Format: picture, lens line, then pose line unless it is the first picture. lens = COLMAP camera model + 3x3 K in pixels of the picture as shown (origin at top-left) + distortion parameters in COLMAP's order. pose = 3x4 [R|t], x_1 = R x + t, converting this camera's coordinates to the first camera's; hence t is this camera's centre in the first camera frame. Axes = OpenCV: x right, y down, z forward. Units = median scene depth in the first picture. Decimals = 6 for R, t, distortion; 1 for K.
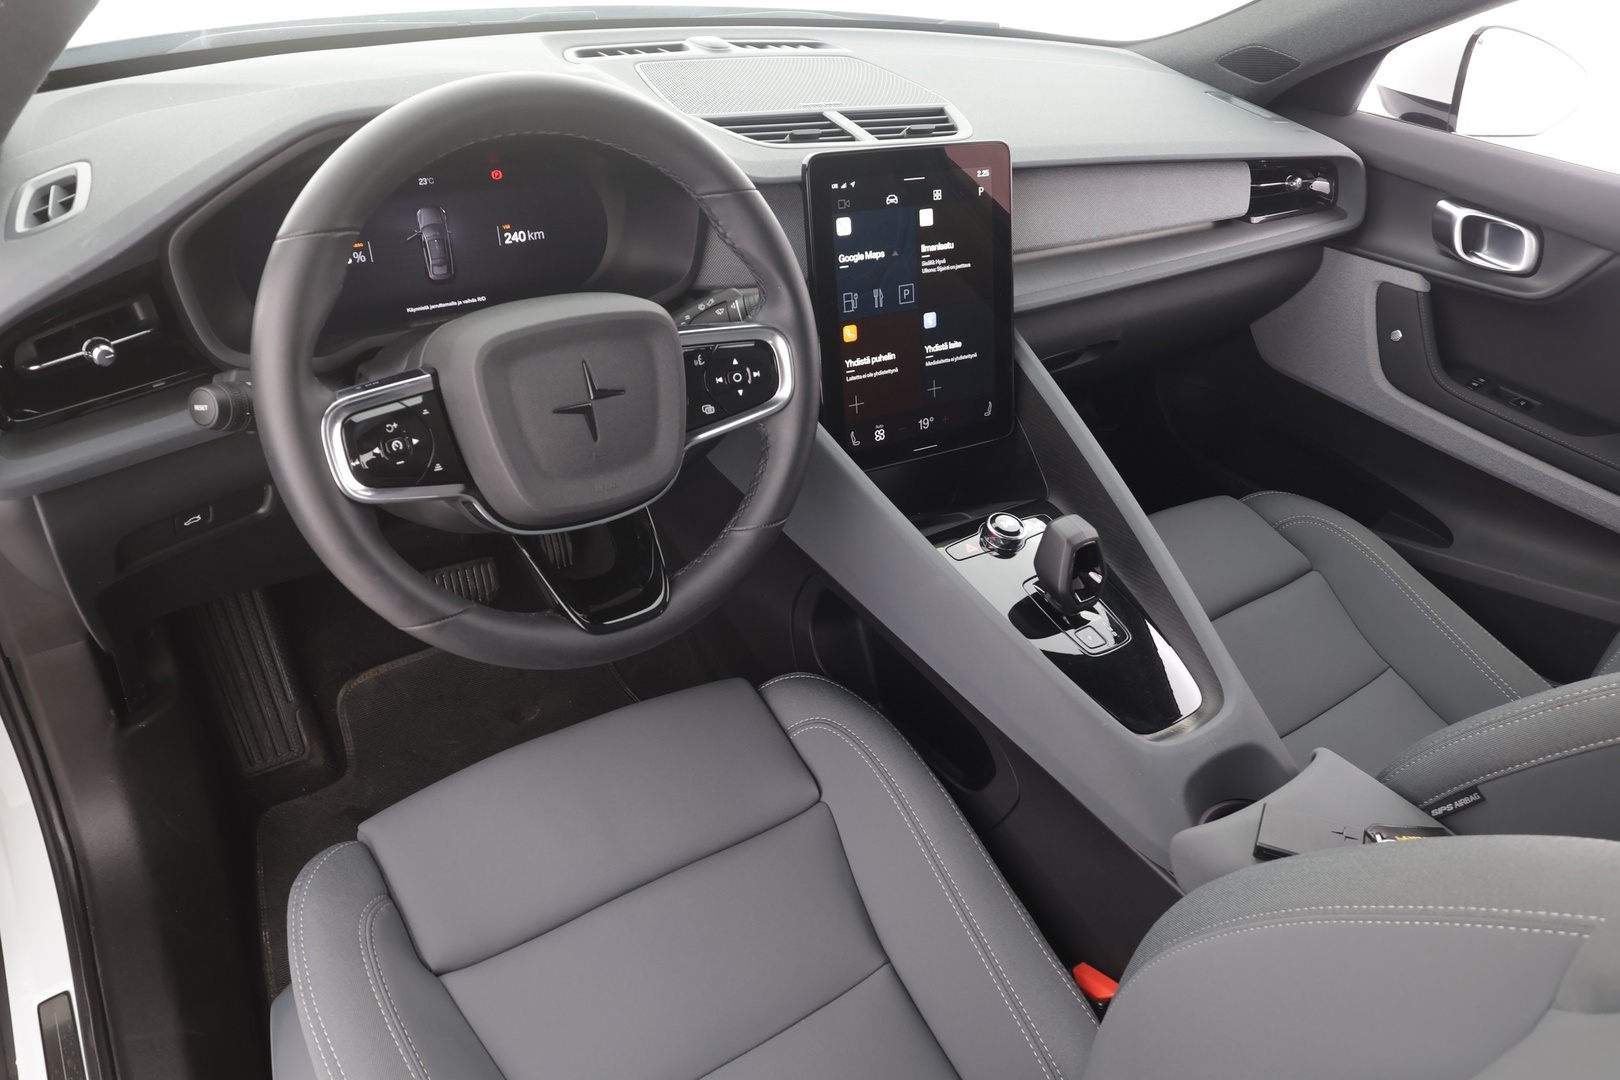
lens RADIAL K [[1086.7, 0, 805.3], [0, 1086.7, 547.6], [0, 0, 1]] dist [-0.000831, -0.002512]
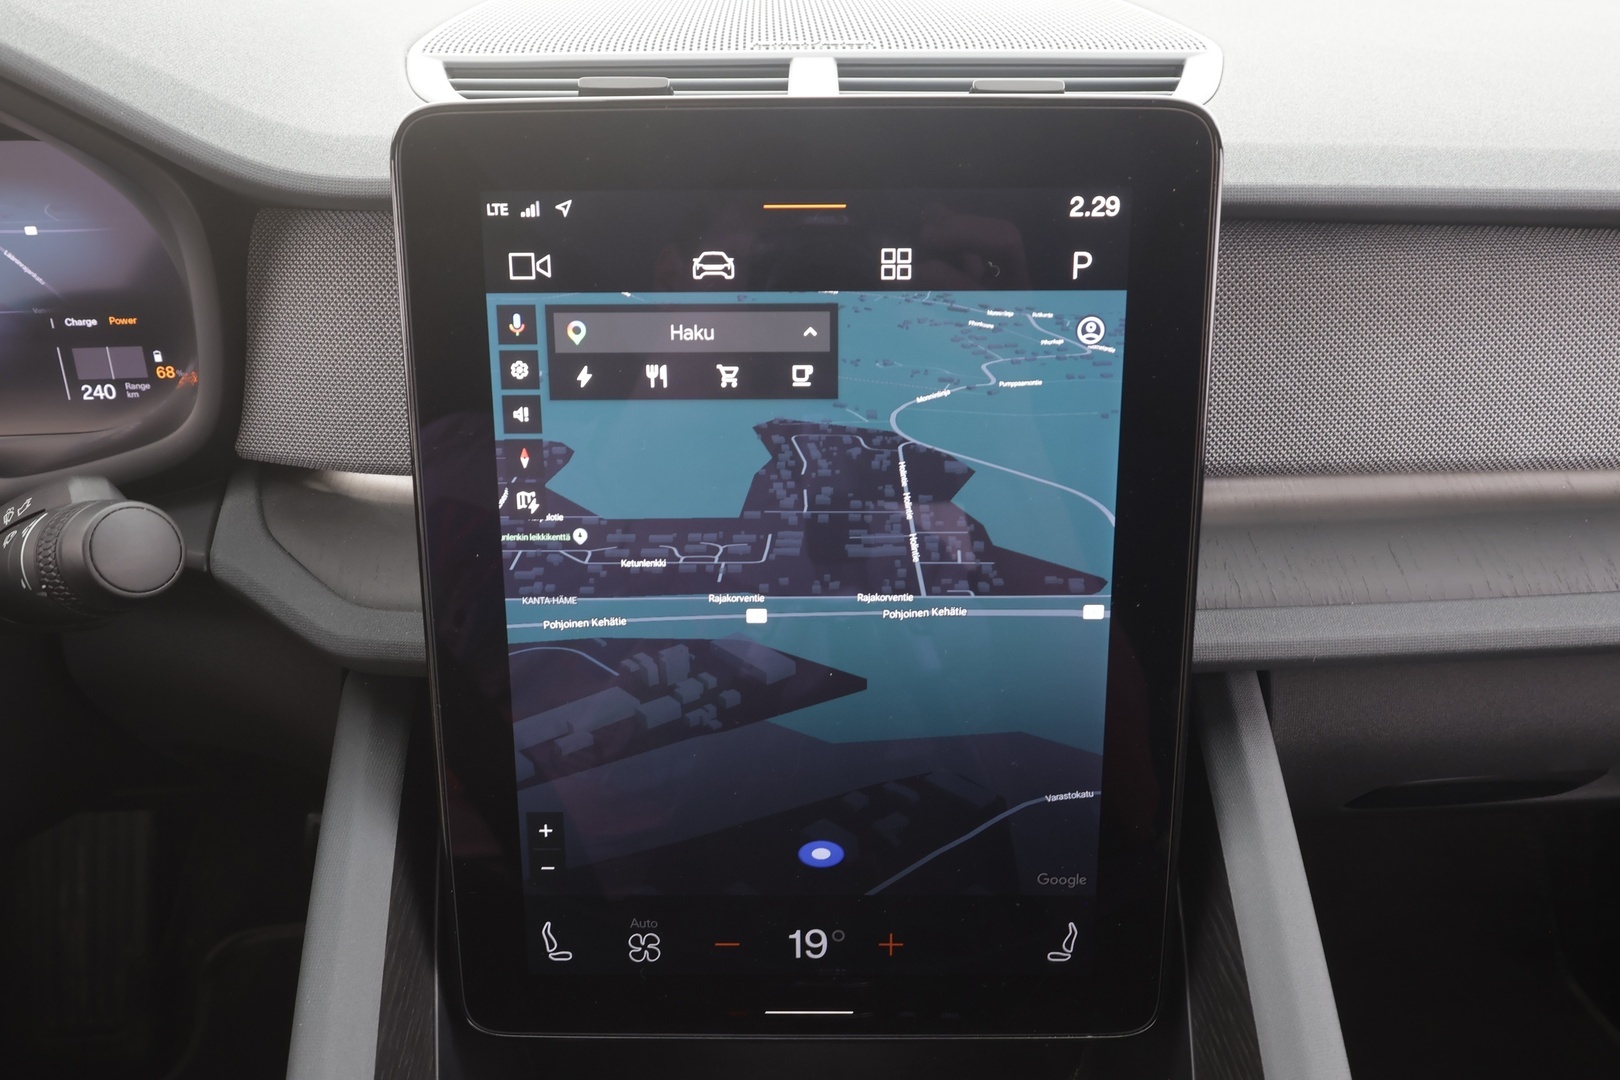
lens RADIAL K [[1086.7, 0, 805.3], [0, 1086.7, 547.6], [0, 0, 1]] dist [-0.000831, -0.002512]
pose [[0.844453, 0.173700, -0.506683, 0.268591], [-0.229293, 0.972129, -0.048884, -0.226416], [0.484070, 0.157459, 0.860746, 0.737621]]
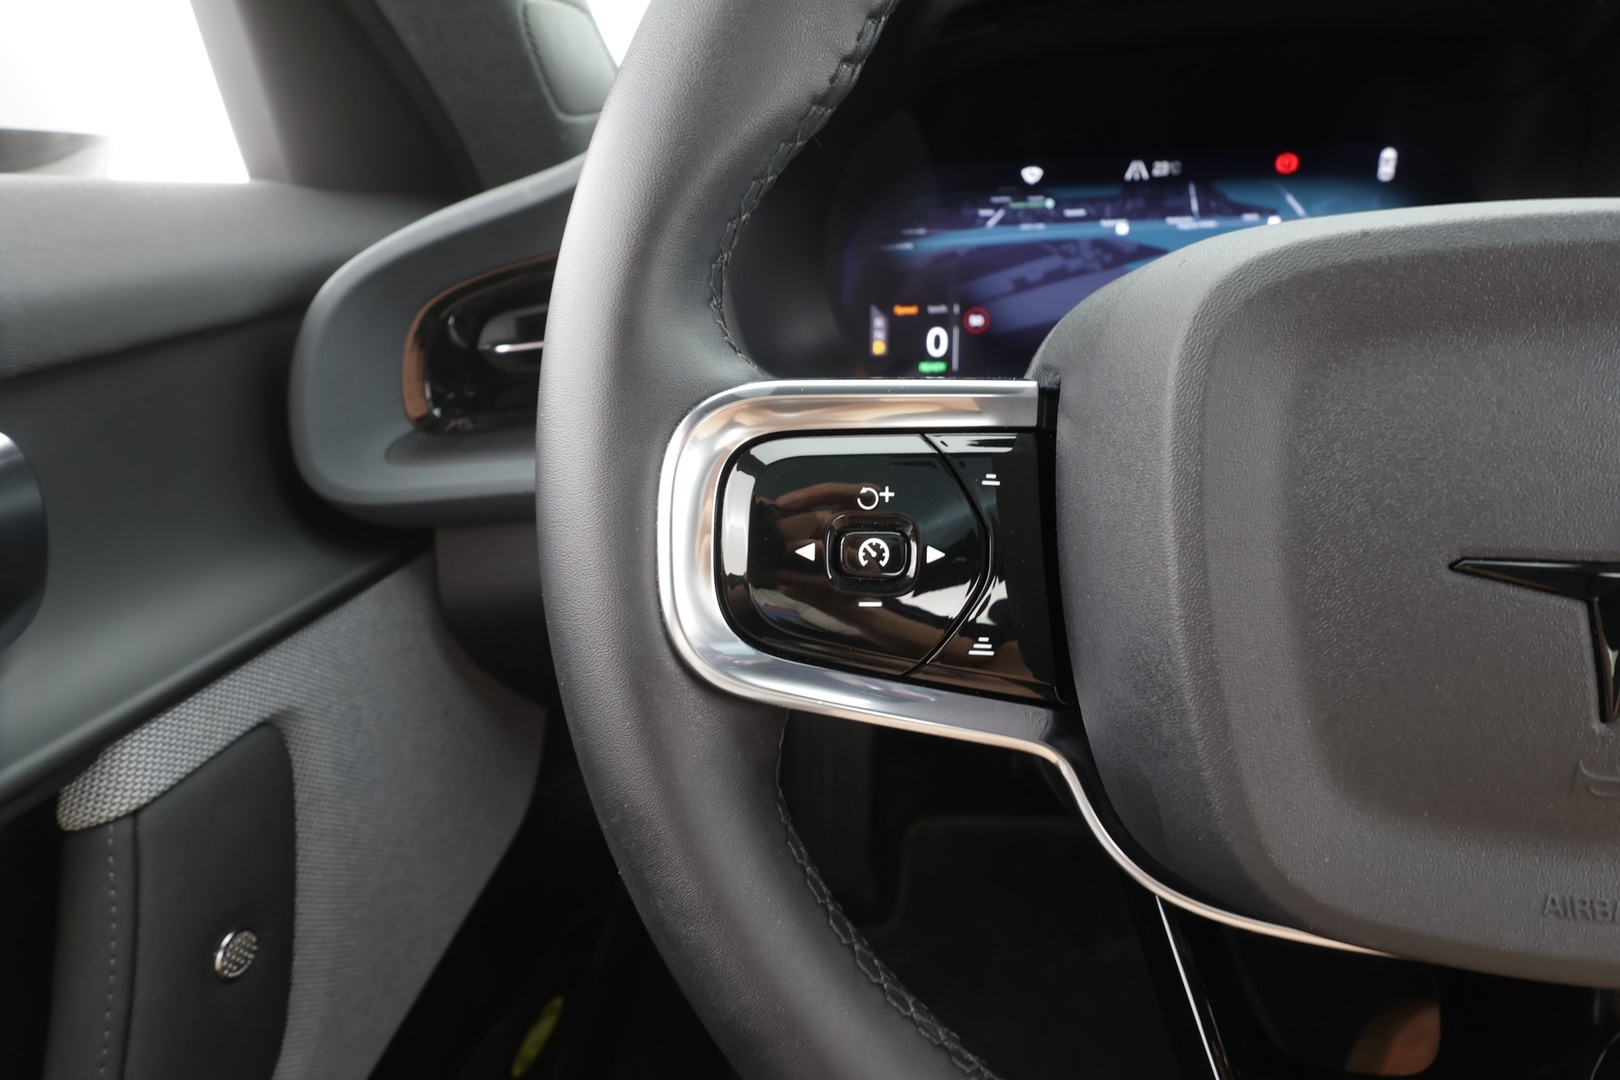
lens RADIAL K [[741.0, 0, 810.0], [0, 741.0, 540.0], [0, 0, 1]] dist [-0.002660, 0.000654]
pose [[0.740076, 0.171388, -0.650319, -0.164980], [-0.281355, 0.957197, -0.067923, -0.051532], [0.610842, 0.233238, 0.756619, 0.550066]]
